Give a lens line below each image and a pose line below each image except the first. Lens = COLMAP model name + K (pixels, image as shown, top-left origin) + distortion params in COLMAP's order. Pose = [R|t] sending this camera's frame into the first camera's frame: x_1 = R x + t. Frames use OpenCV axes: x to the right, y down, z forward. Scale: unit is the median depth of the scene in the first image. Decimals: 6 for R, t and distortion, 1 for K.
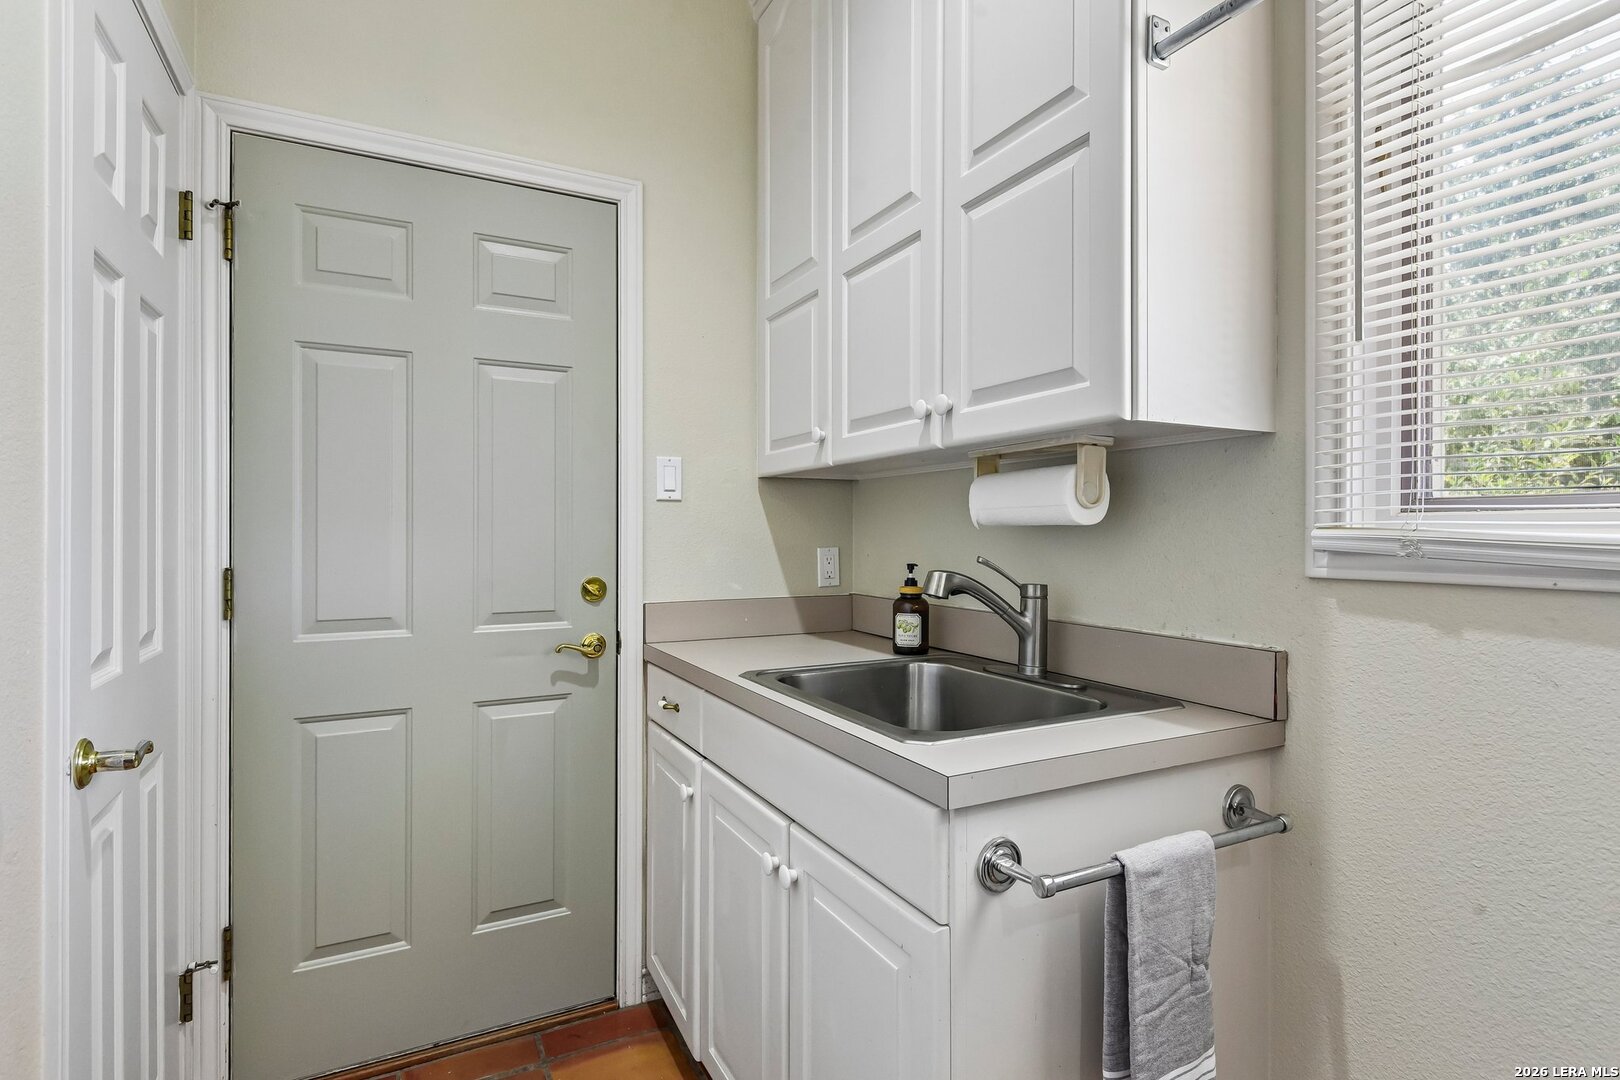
lens RADIAL K [[816.5, 0, 810.9], [0, 816.5, 533.6], [0, 0, 1]] dist [0.010502, -0.006139]
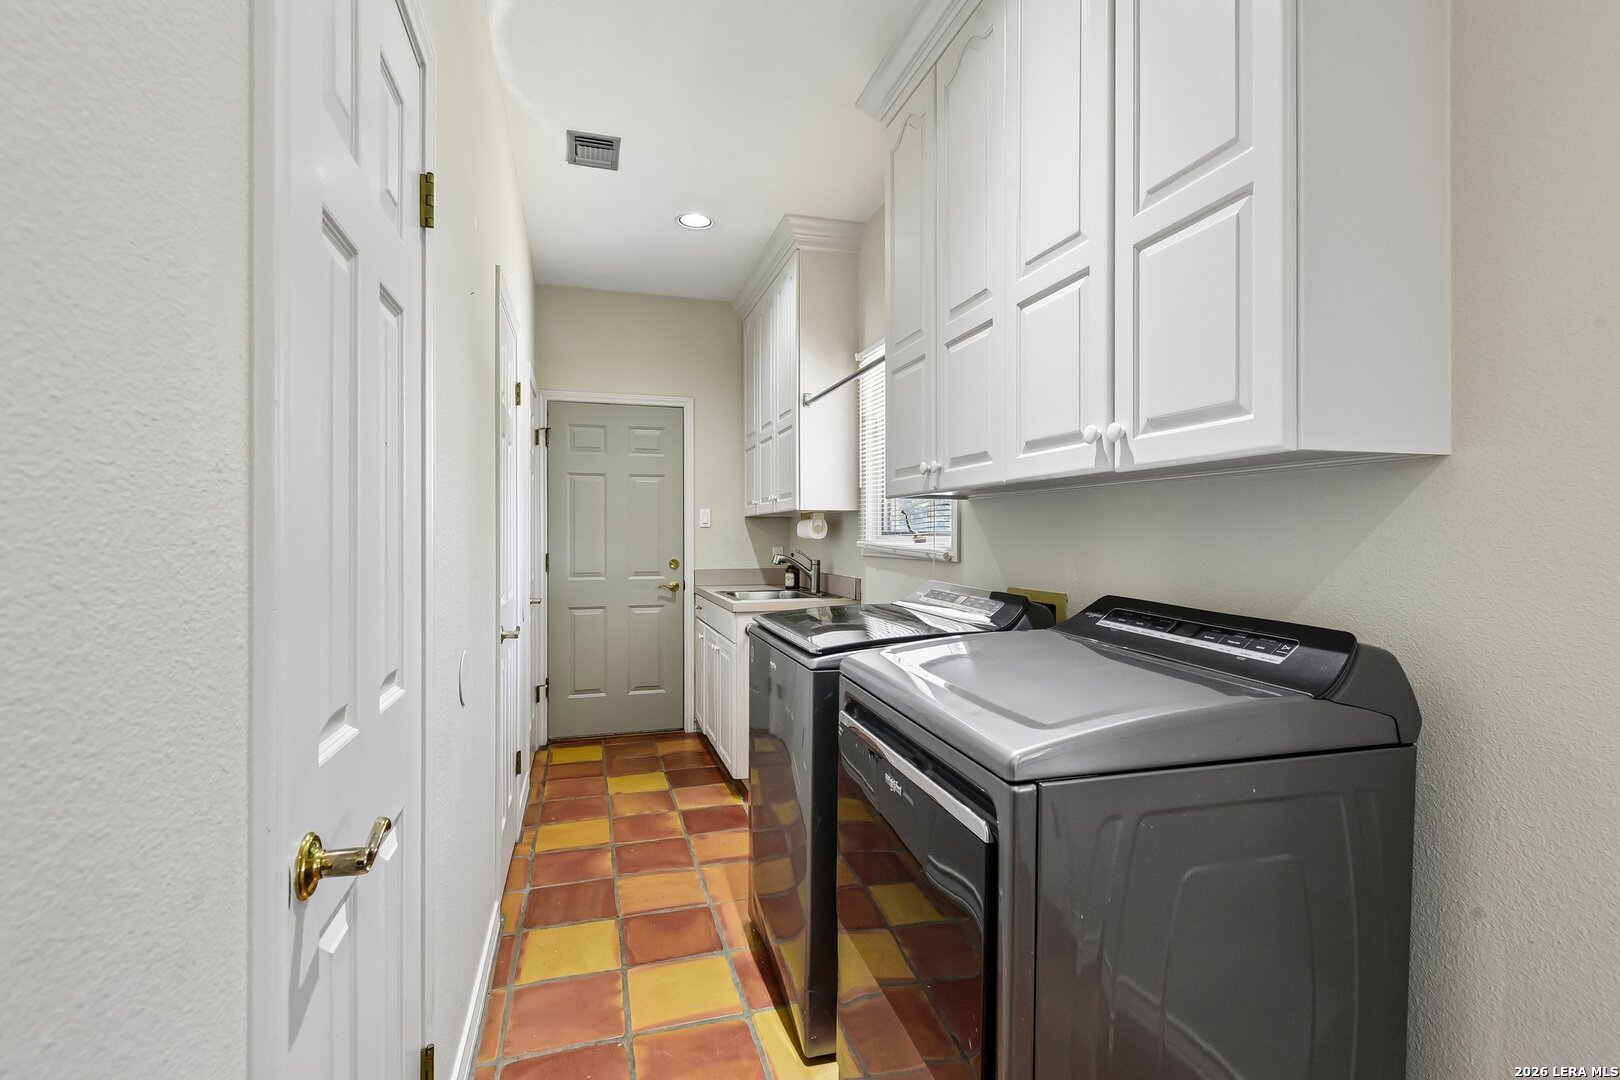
lens RADIAL K [[743.9, 0, 811.0], [0, 743.9, 538.6], [0, 0, 1]] dist [0.001544, 0.000047]
pose [[0.982960, -0.000688, -0.183821, 0.589470], [0.000964, 0.999999, 0.001413, -0.011664], [0.183819, -0.001566, 0.982959, -1.211928]]
